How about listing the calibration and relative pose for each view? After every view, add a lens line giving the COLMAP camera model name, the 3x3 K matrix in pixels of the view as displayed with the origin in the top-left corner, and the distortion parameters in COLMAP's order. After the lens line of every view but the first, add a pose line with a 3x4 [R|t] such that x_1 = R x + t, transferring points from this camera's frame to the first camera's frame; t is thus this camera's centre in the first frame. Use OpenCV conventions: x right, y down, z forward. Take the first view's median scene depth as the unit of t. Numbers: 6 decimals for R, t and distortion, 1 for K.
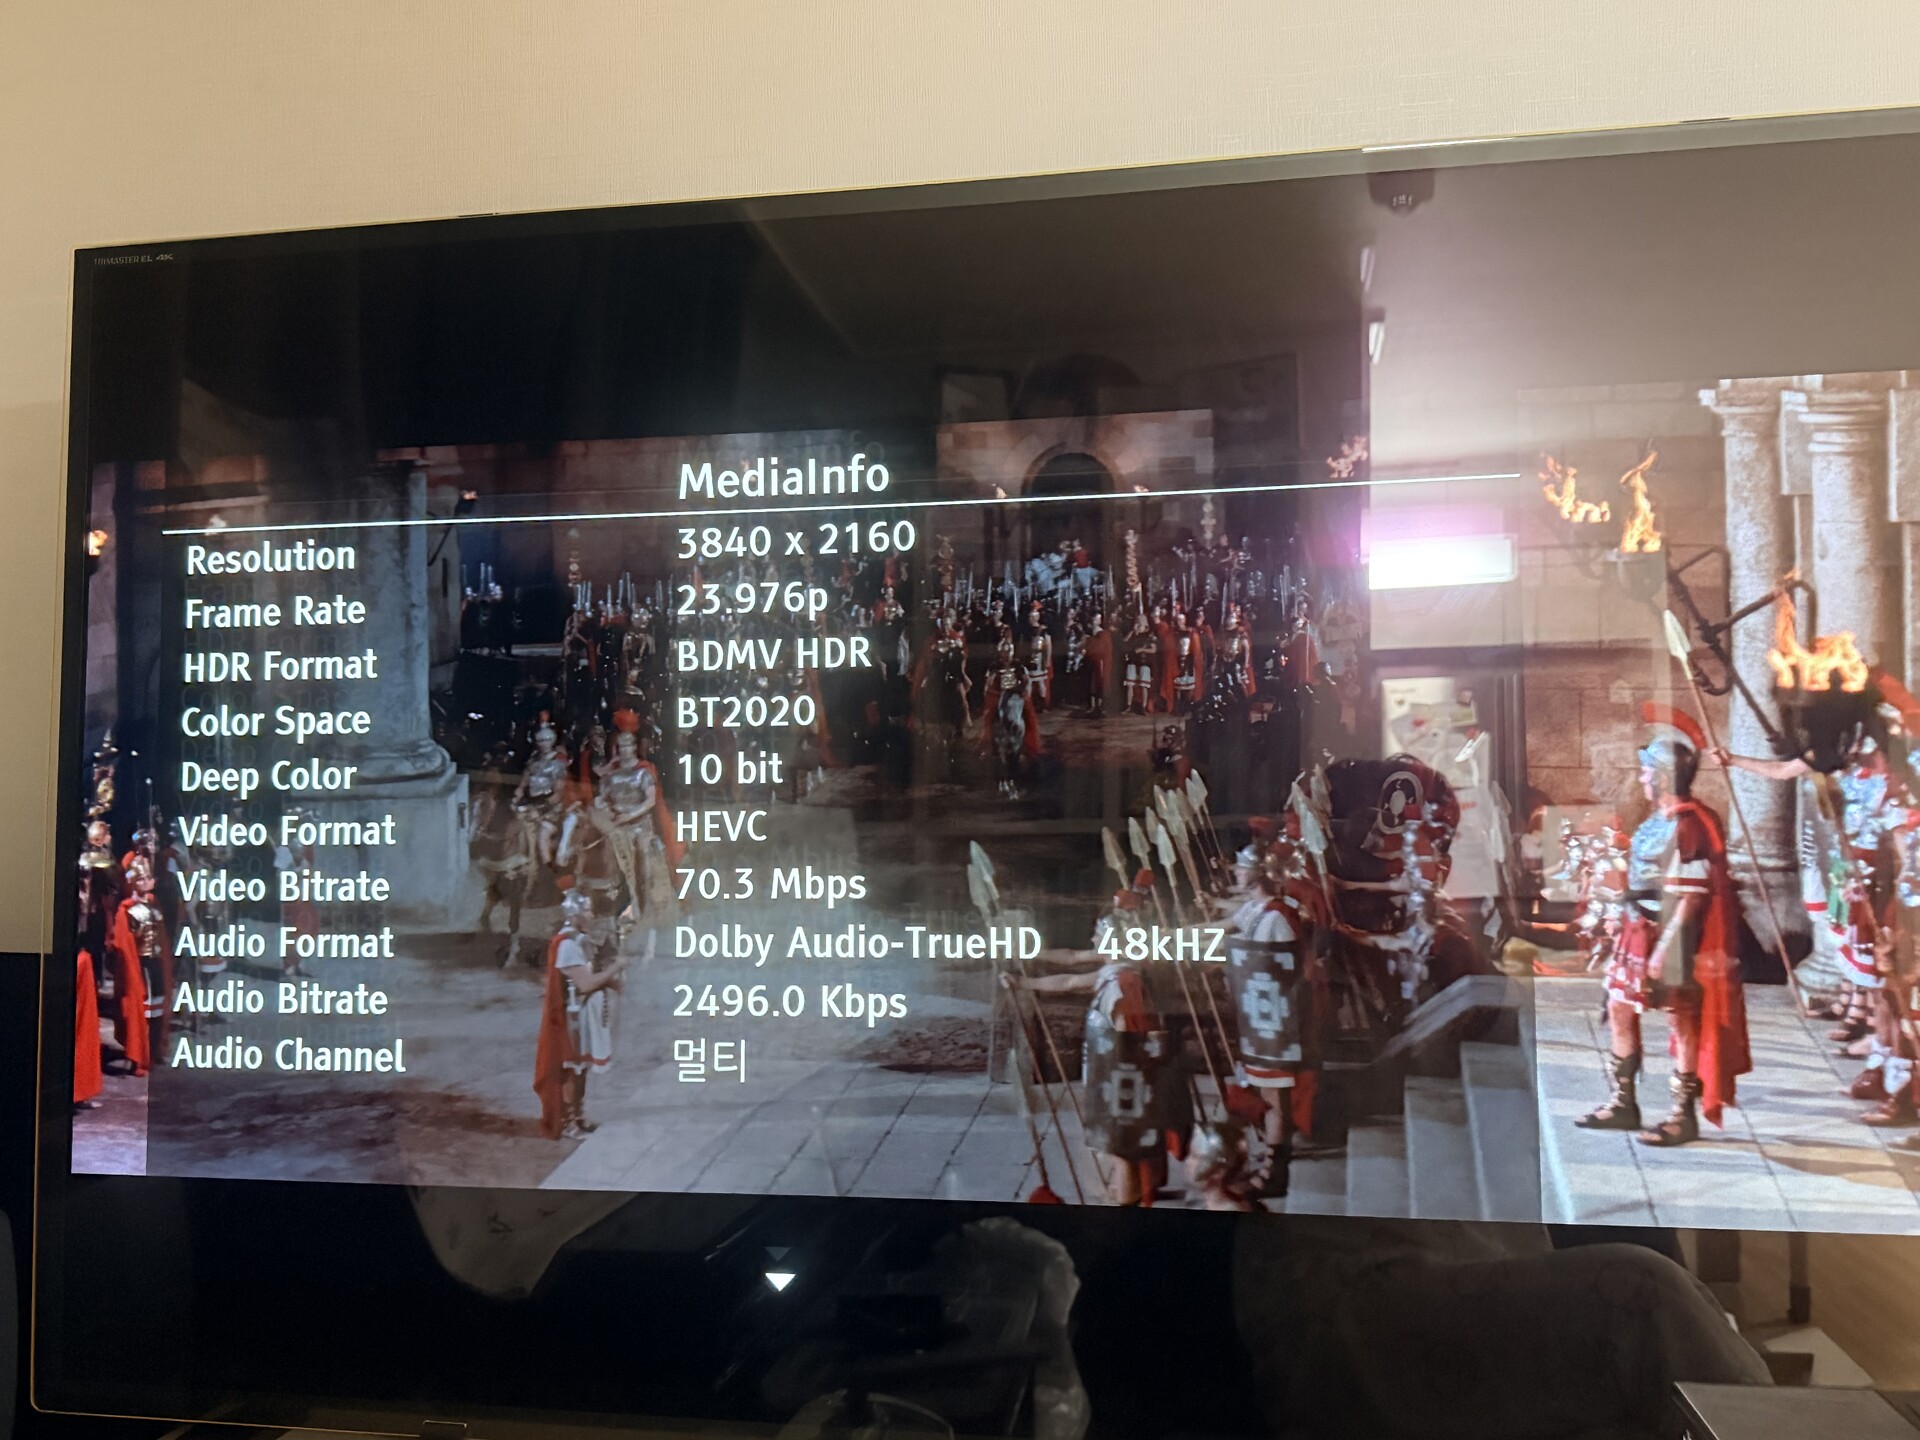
lens RADIAL K [[1579.9, 0, 971.5], [0, 1579.9, 729.1], [0, 0, 1]] dist [0.237100, -0.505991]
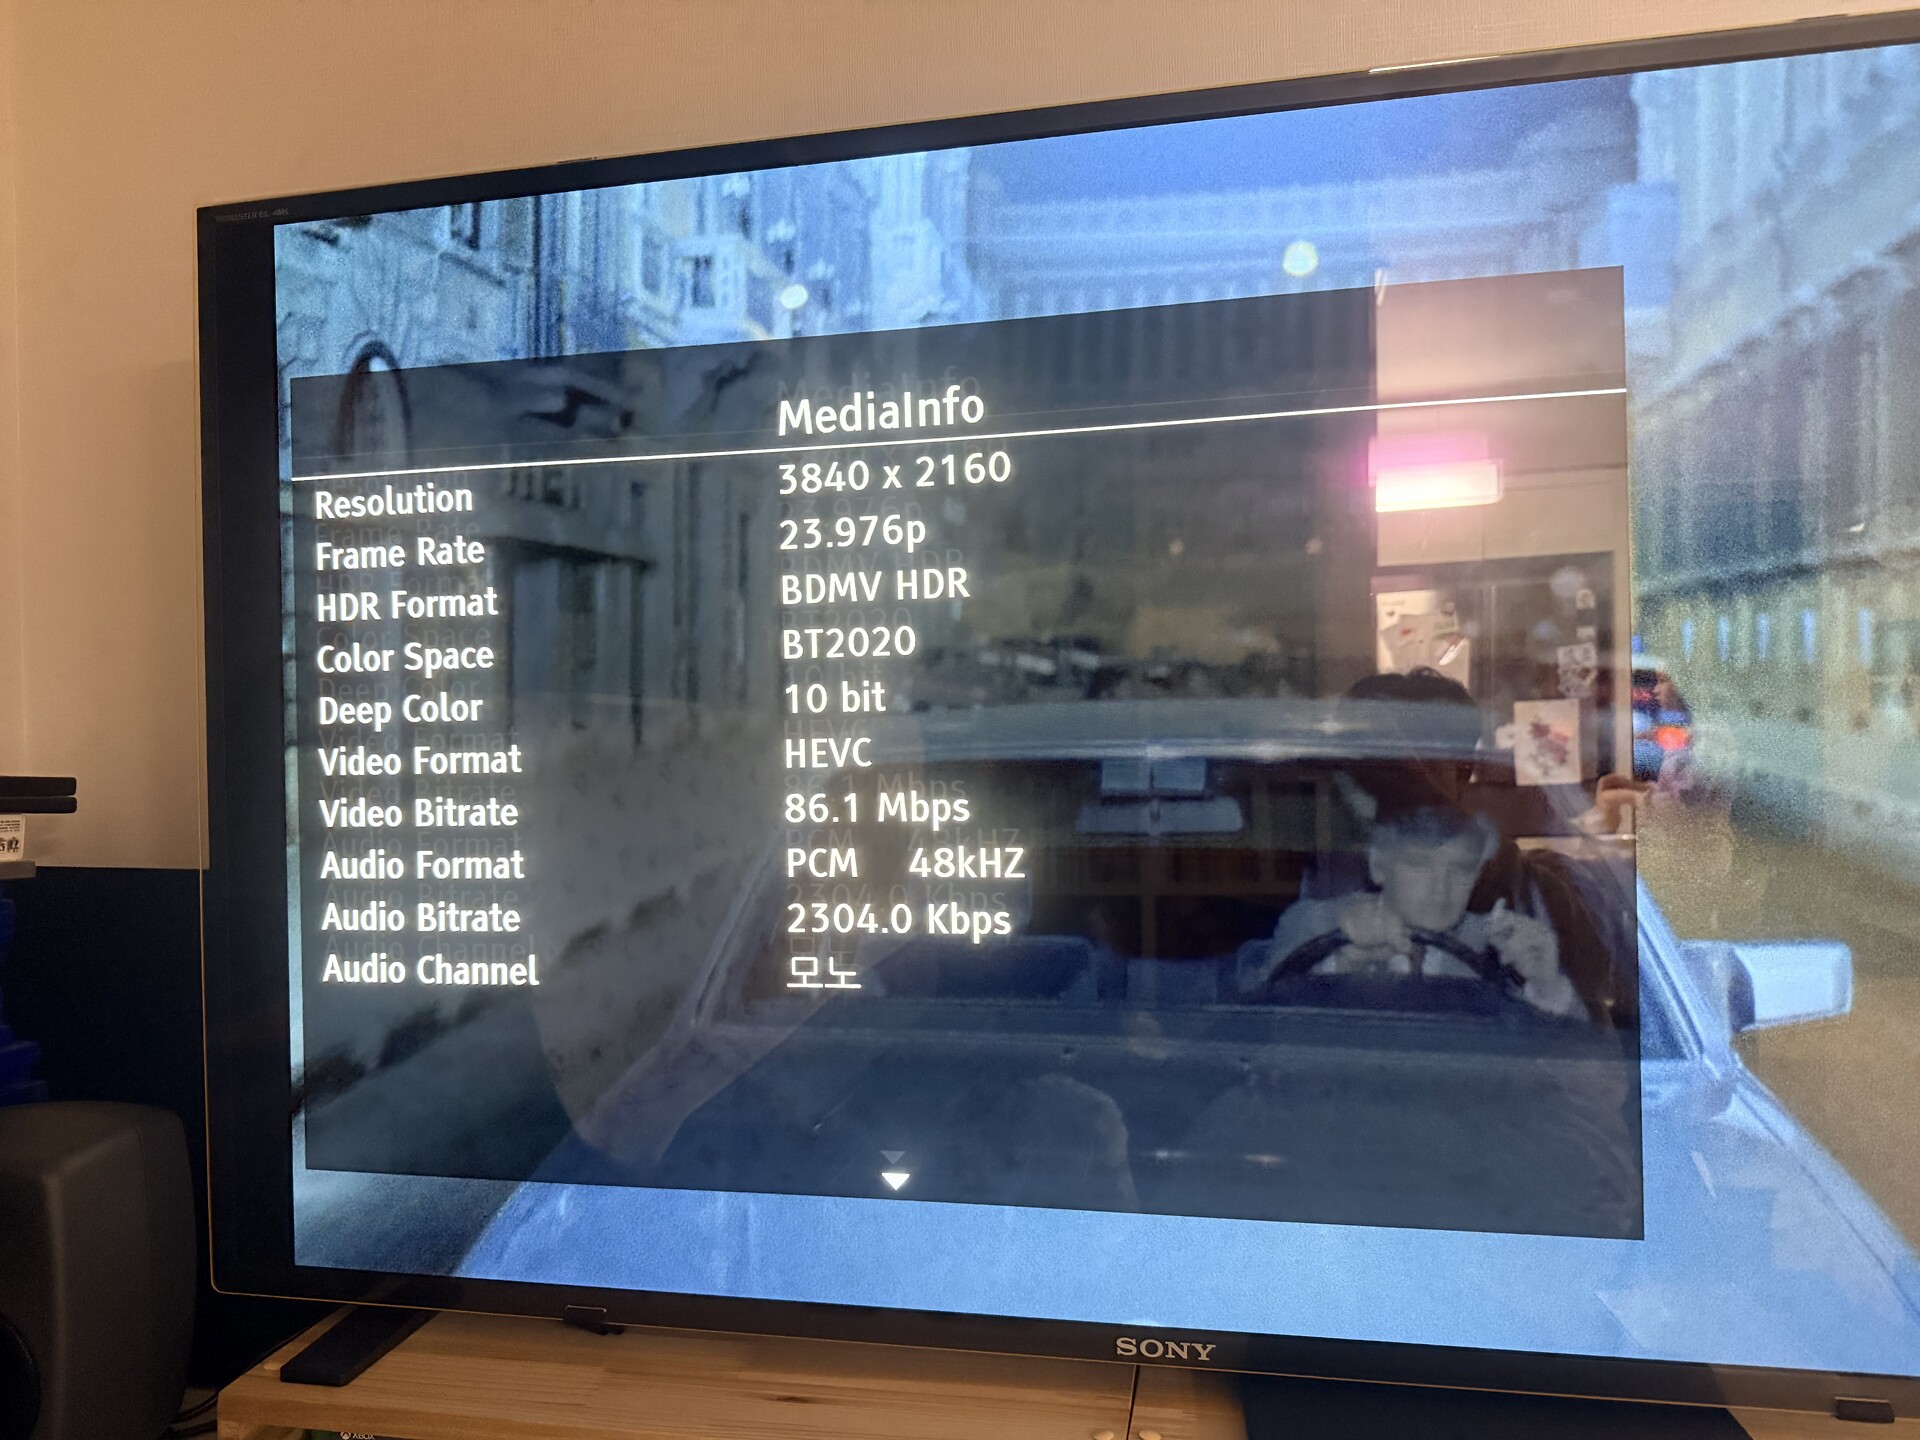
lens RADIAL K [[1327.8, 0, 961.4], [0, 1327.8, 722.4], [0, 0, 1]] dist [0.209617, -0.422530]
pose [[0.999431, -0.015618, -0.029908, -0.041226], [0.017379, 0.998074, 0.059554, -0.009079], [0.028921, -0.060040, 0.997777, 0.125705]]
